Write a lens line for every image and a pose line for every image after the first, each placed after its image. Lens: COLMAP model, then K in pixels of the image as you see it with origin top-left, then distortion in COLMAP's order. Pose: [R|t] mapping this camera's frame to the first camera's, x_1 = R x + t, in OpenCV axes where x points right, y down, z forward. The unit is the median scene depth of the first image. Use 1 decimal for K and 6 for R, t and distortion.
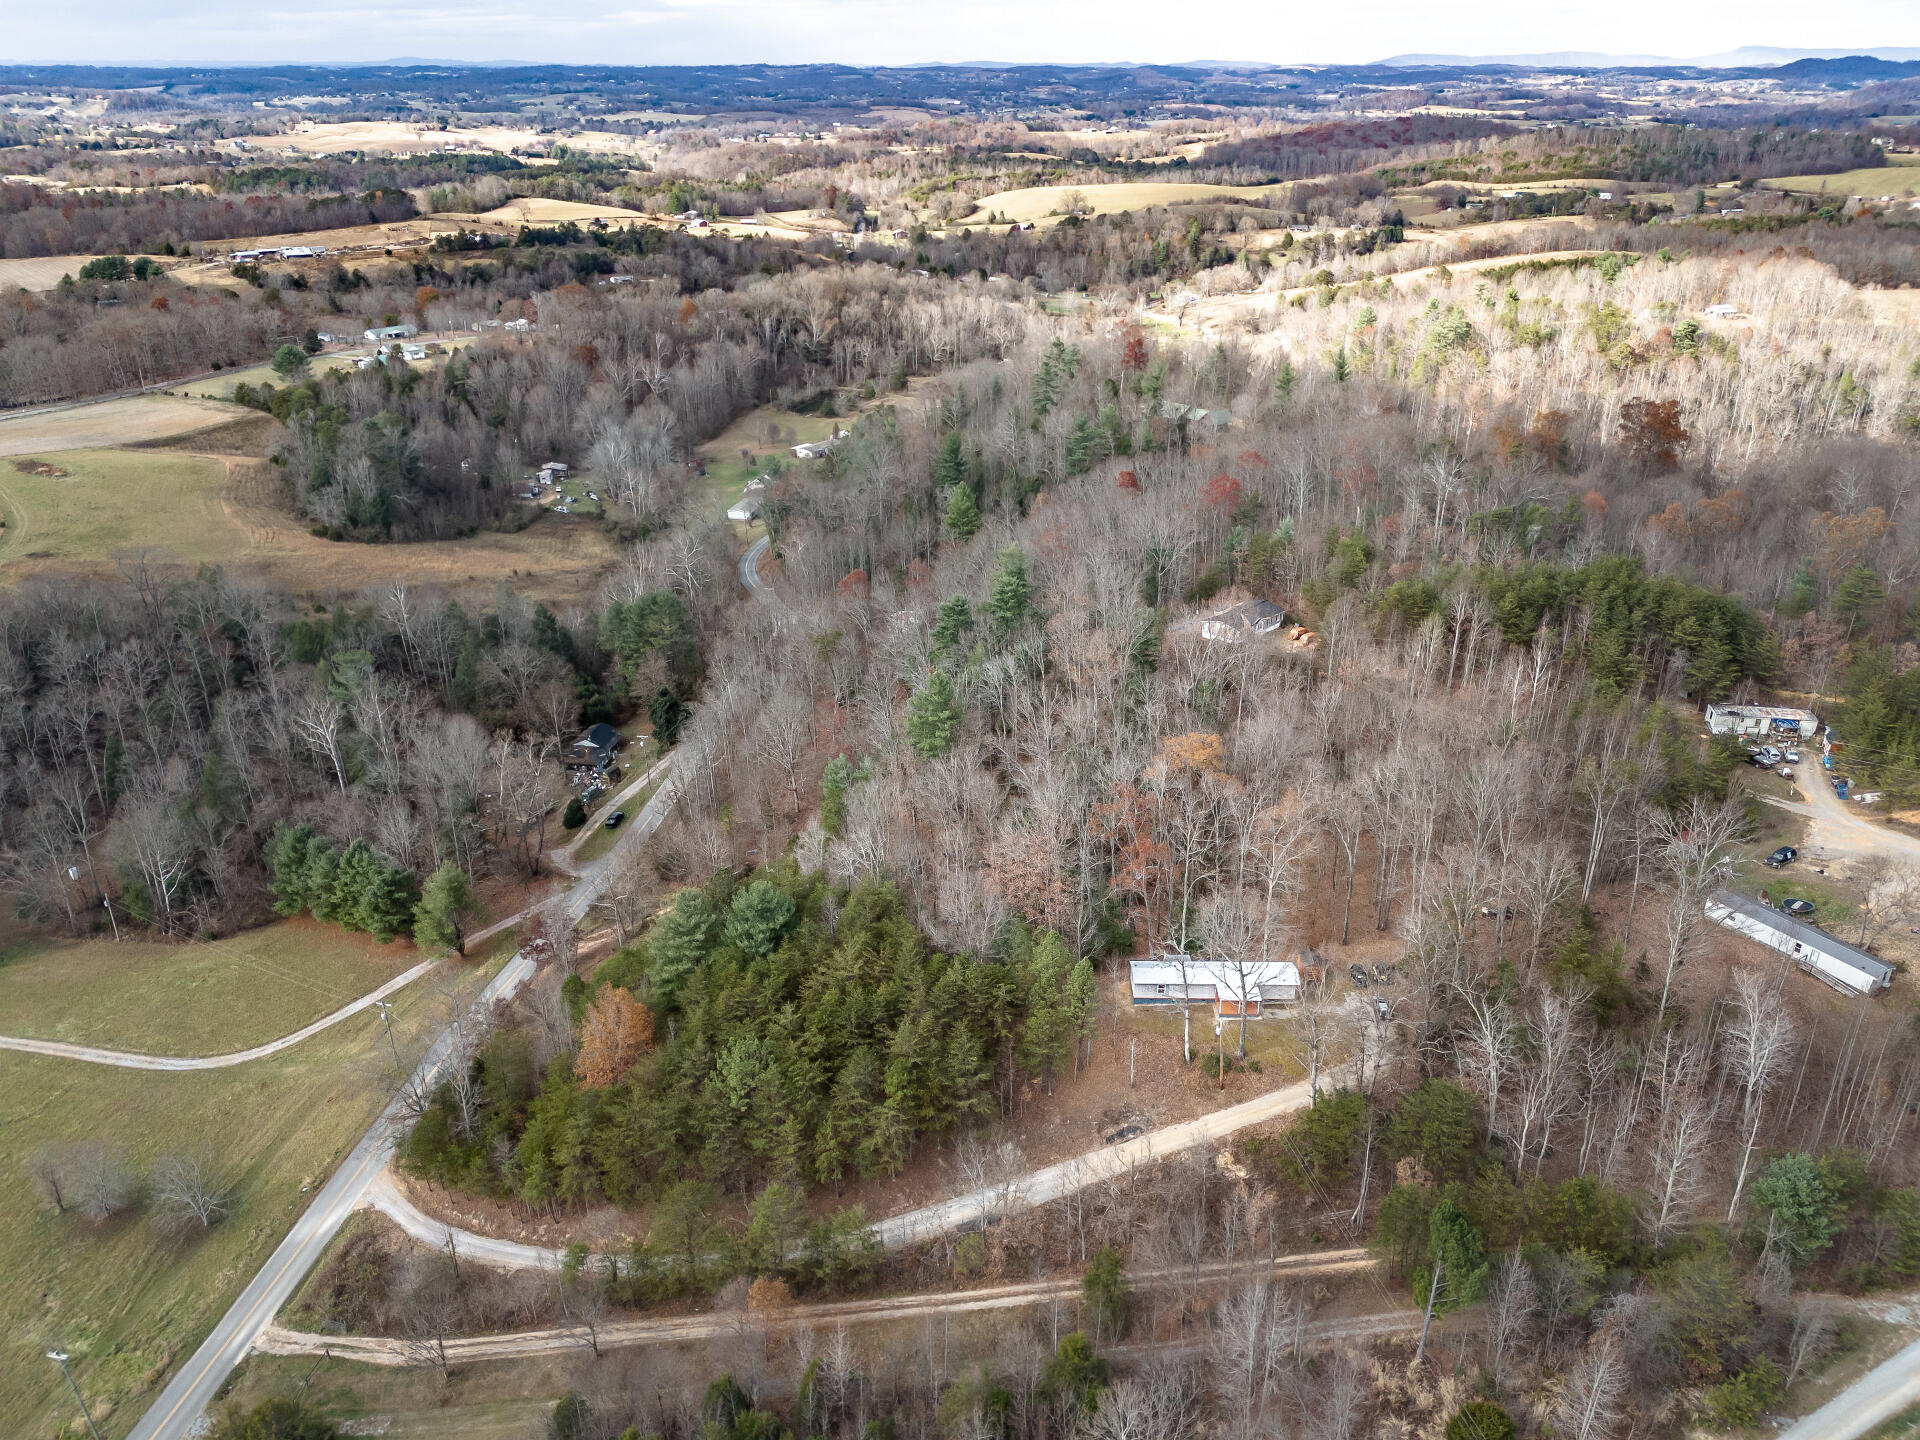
lens RADIAL K [[1406.3, 0, 961.7], [0, 1406.3, 712.7], [0, 0, 1]] dist [0.079572, -0.081356]
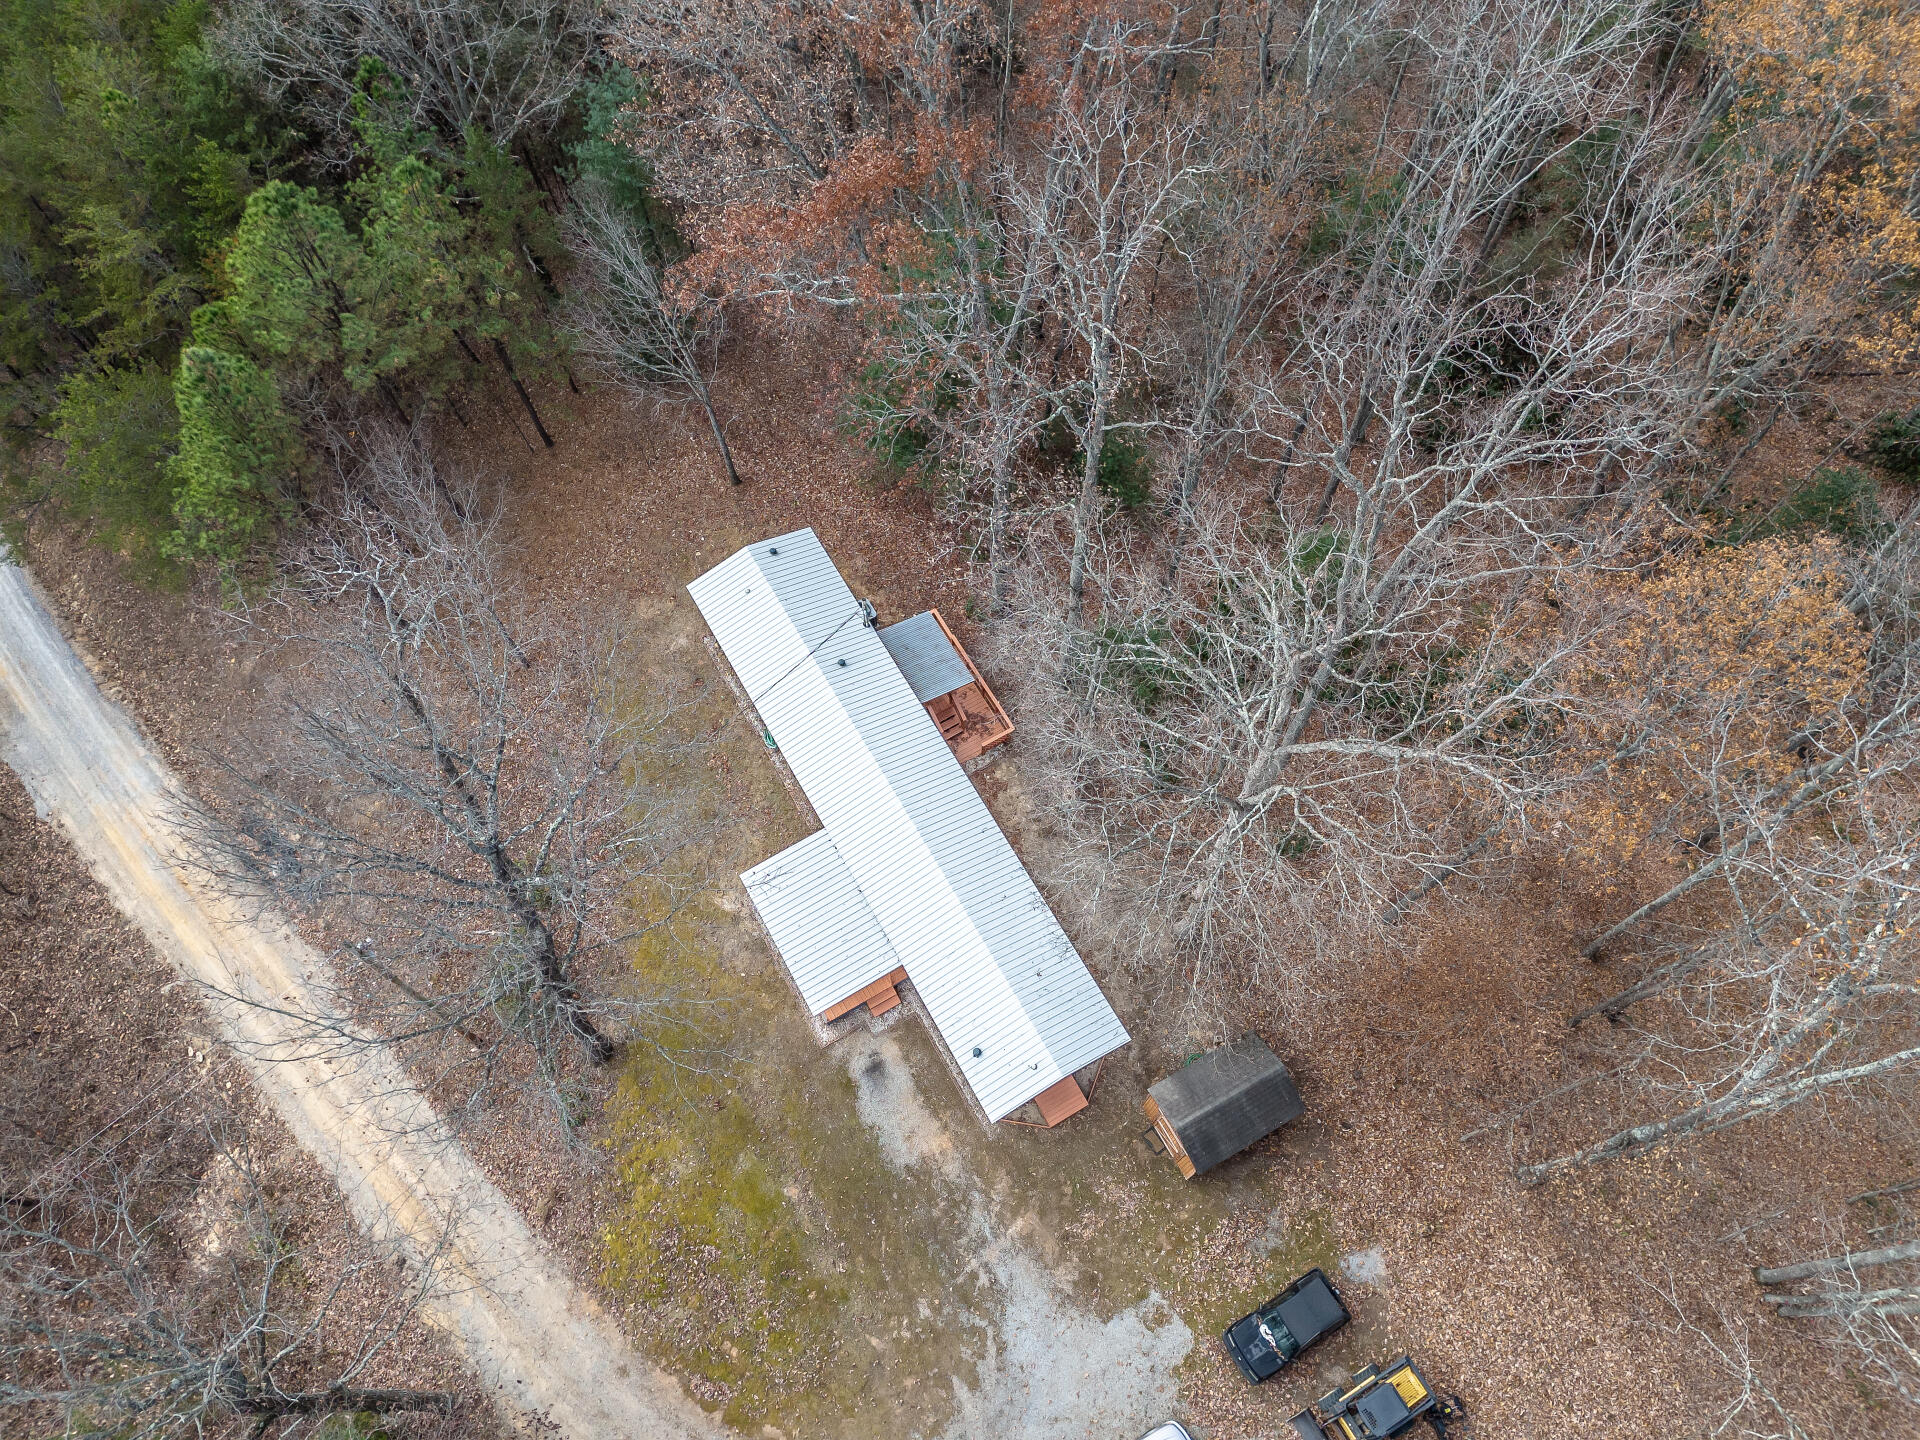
lens RADIAL K [[1406.3, 0, 961.7], [0, 1406.3, 712.7], [0, 0, 1]] dist [0.079572, -0.081356]
pose [[0.504357, 0.782387, -0.365369, 0.248804], [-0.358874, 0.574779, 0.735417, -0.013574], [0.785387, -0.239791, 0.570672, 0.815044]]
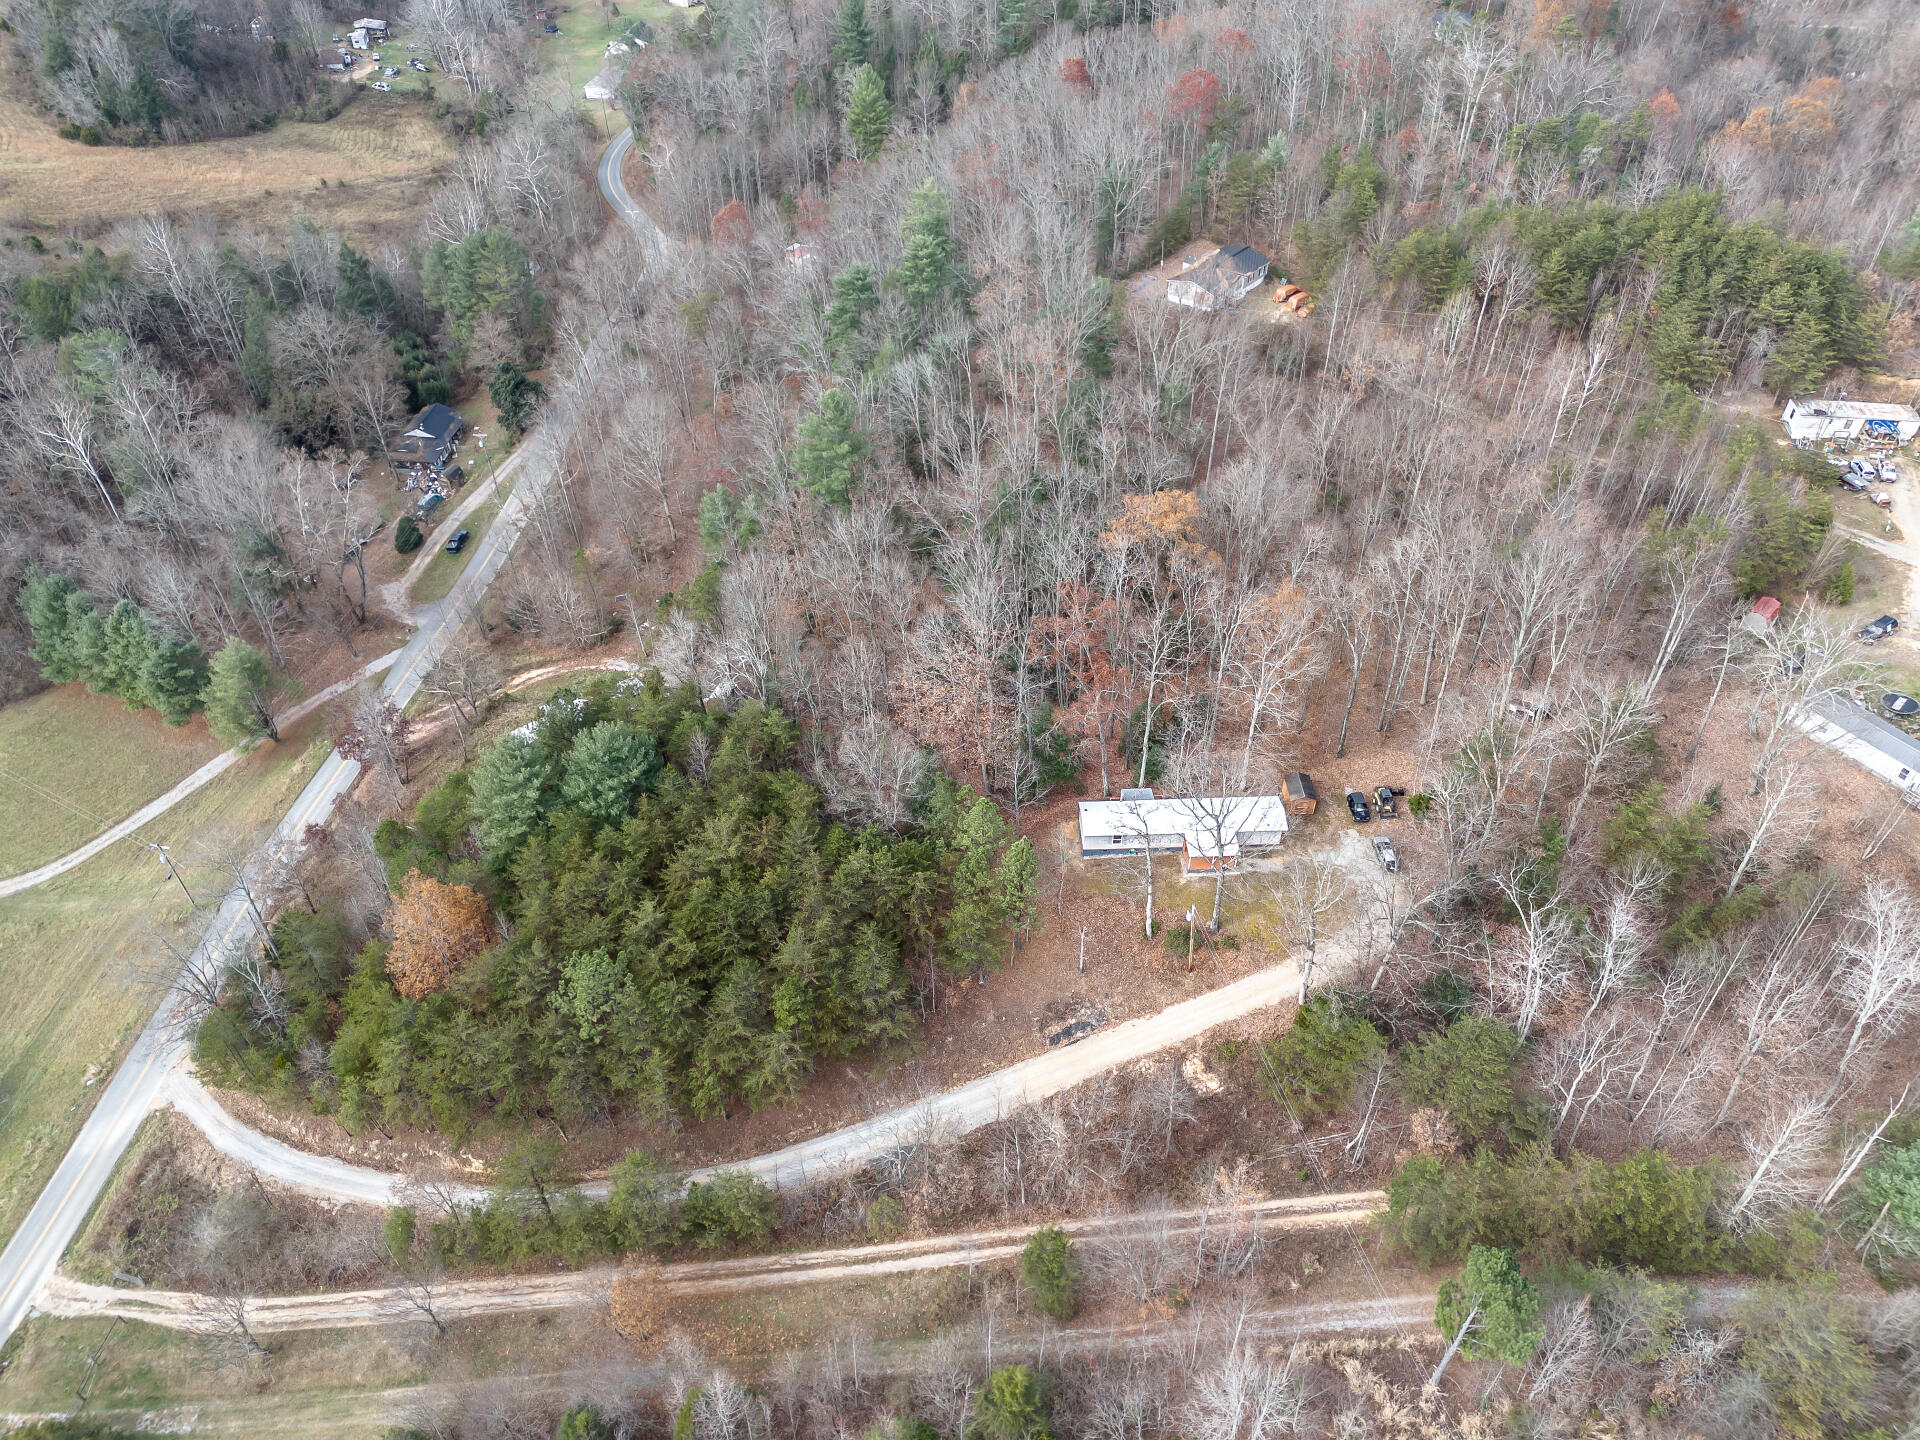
lens RADIAL K [[1406.3, 0, 961.7], [0, 1406.3, 712.7], [0, 0, 1]] dist [0.079572, -0.081356]
pose [[0.998745, -0.032430, 0.038167, 0.022096], [0.019421, 0.953198, 0.301723, -0.110362], [-0.046165, -0.300603, 0.952631, 0.239853]]
